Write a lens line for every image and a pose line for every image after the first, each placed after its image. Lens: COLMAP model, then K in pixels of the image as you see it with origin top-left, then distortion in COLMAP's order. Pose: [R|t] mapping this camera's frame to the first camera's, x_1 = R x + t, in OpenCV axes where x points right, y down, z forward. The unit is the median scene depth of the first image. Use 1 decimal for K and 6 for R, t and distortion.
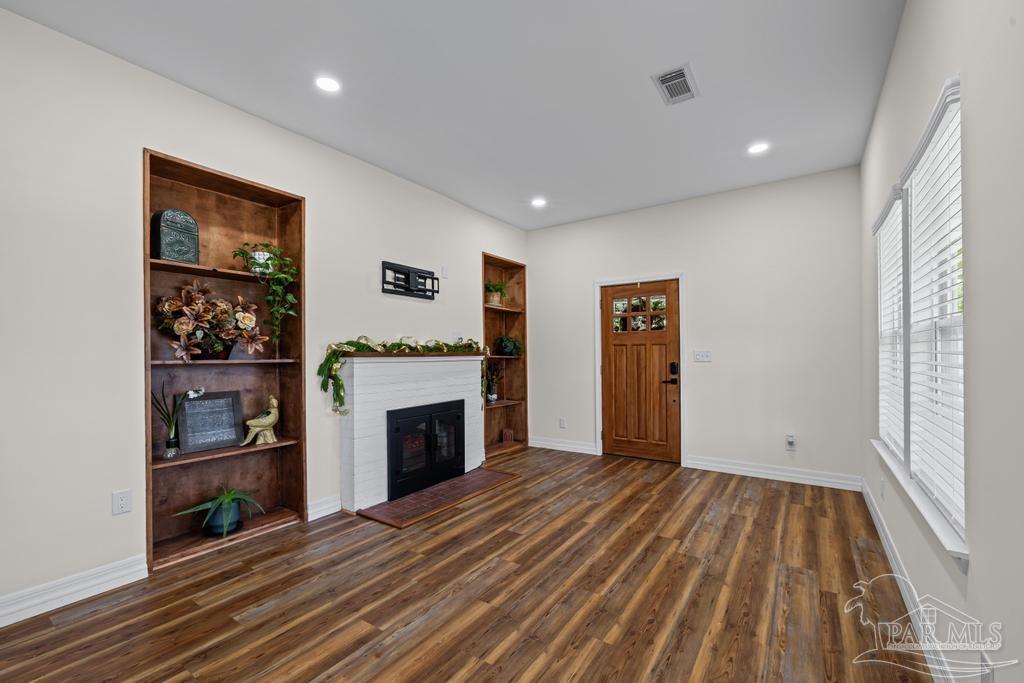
lens RADIAL K [[432.3, 0, 510.4], [0, 432.3, 355.7], [0, 0, 1]] dist [0.001068, -0.000032]
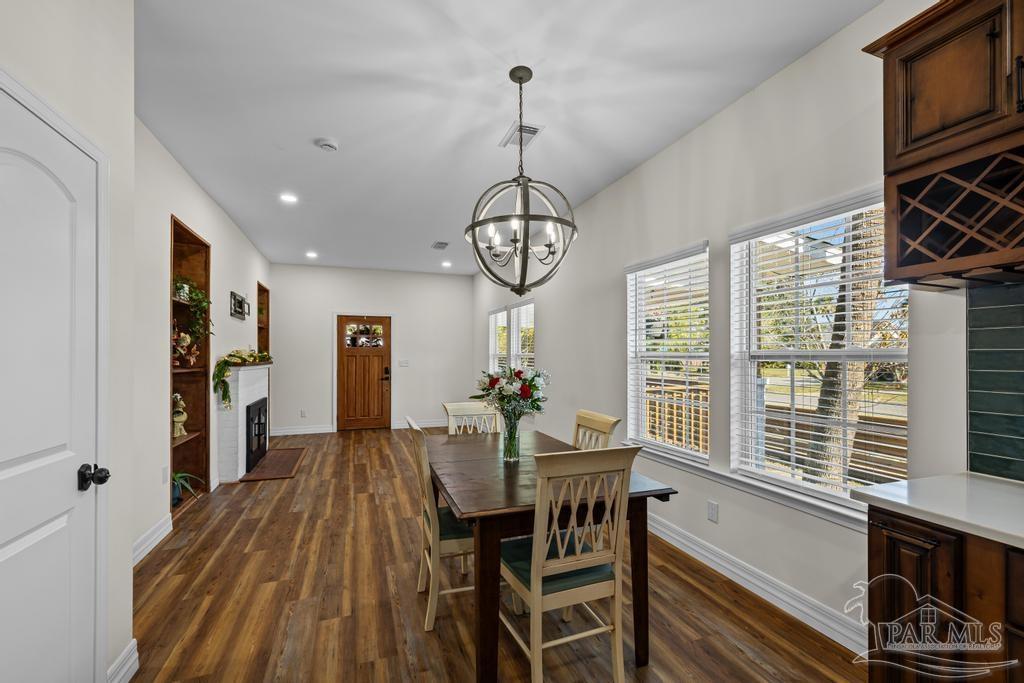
lens RADIAL K [[432.3, 0, 510.4], [0, 432.3, 355.7], [0, 0, 1]] dist [0.001068, -0.000032]
pose [[0.580908, 0.008652, 0.813923, -0.996578], [-0.002104, 0.999956, -0.009127, -0.019680], [-0.813966, 0.003589, 0.580901, -0.494569]]
